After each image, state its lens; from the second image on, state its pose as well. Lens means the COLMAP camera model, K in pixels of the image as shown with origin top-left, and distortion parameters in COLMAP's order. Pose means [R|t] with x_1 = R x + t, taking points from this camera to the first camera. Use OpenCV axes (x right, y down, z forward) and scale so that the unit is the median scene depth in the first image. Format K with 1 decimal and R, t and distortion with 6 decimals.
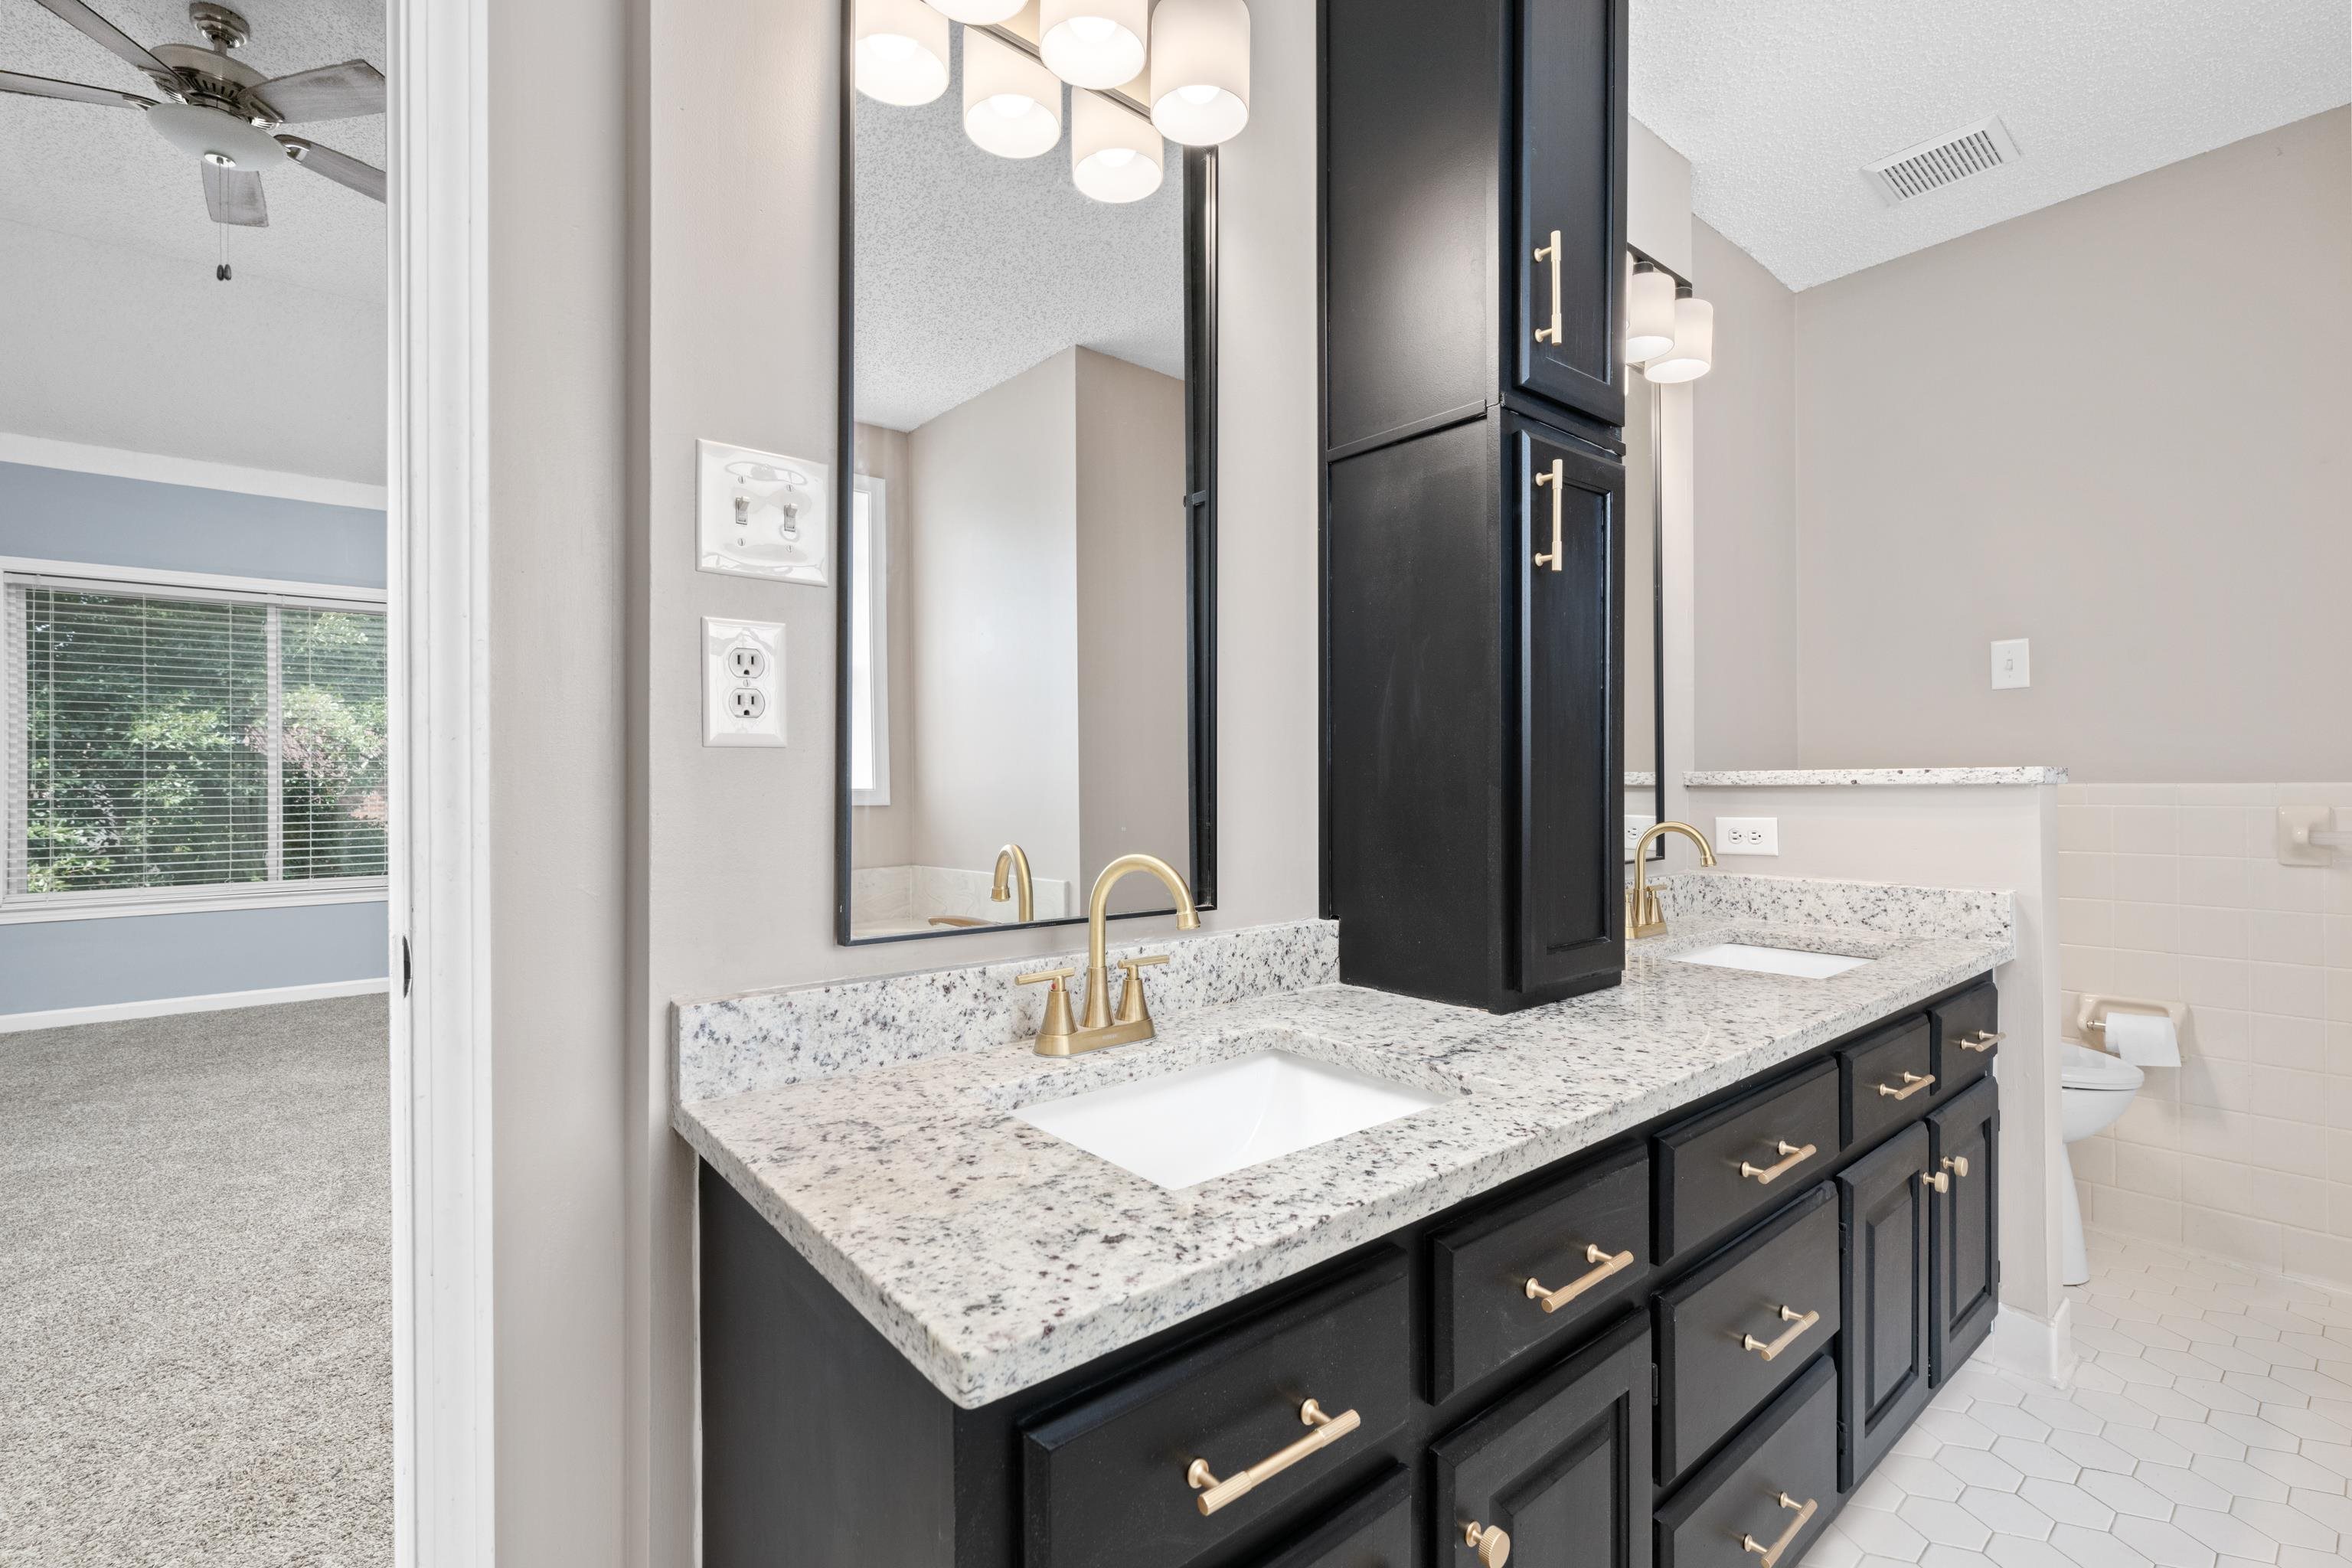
lens RADIAL K [[1054.5, 0, 1176.6], [0, 1054.5, 795.8], [0, 0, 1]] dist [-0.001835, 0.000109]
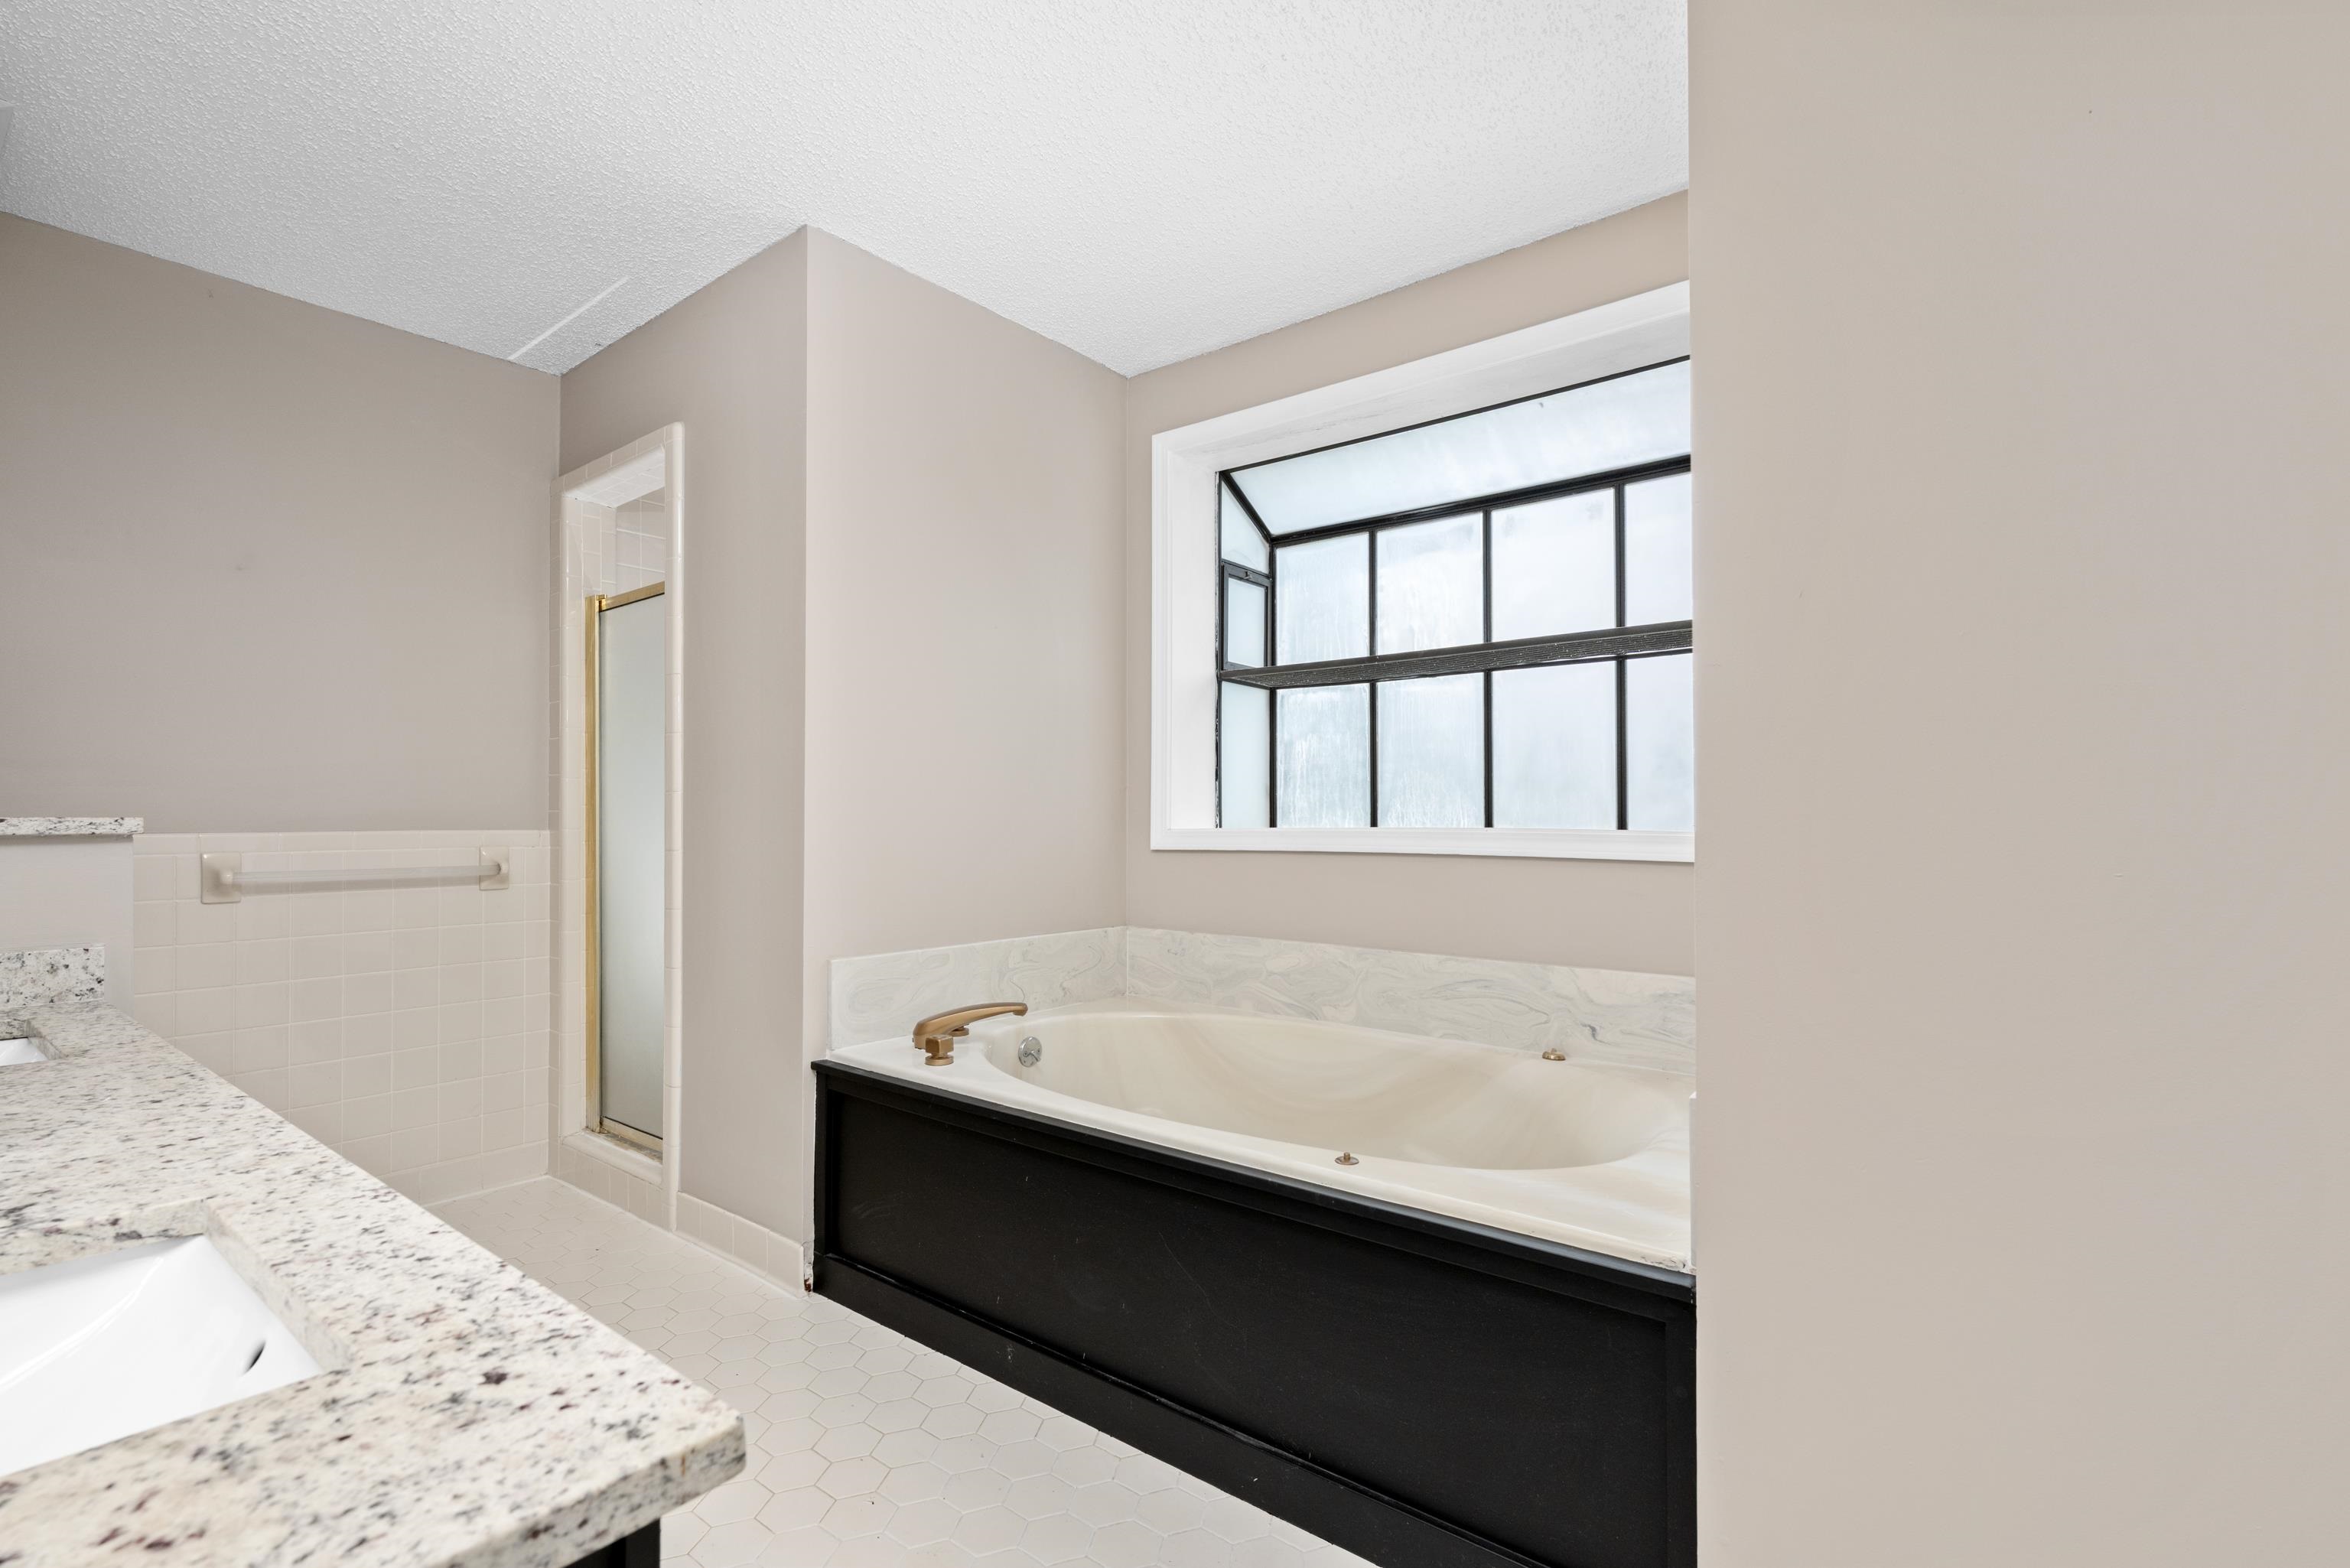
lens RADIAL K [[1053.5, 0, 1175.6], [0, 1053.5, 795.8], [0, 0, 1]] dist [-0.001835, 0.000109]
pose [[-0.210391, 0.032090, 0.977090, -0.879403], [0.015548, 0.999445, -0.029476, -0.006887], [-0.977494, 0.008990, -0.210774, 0.564689]]
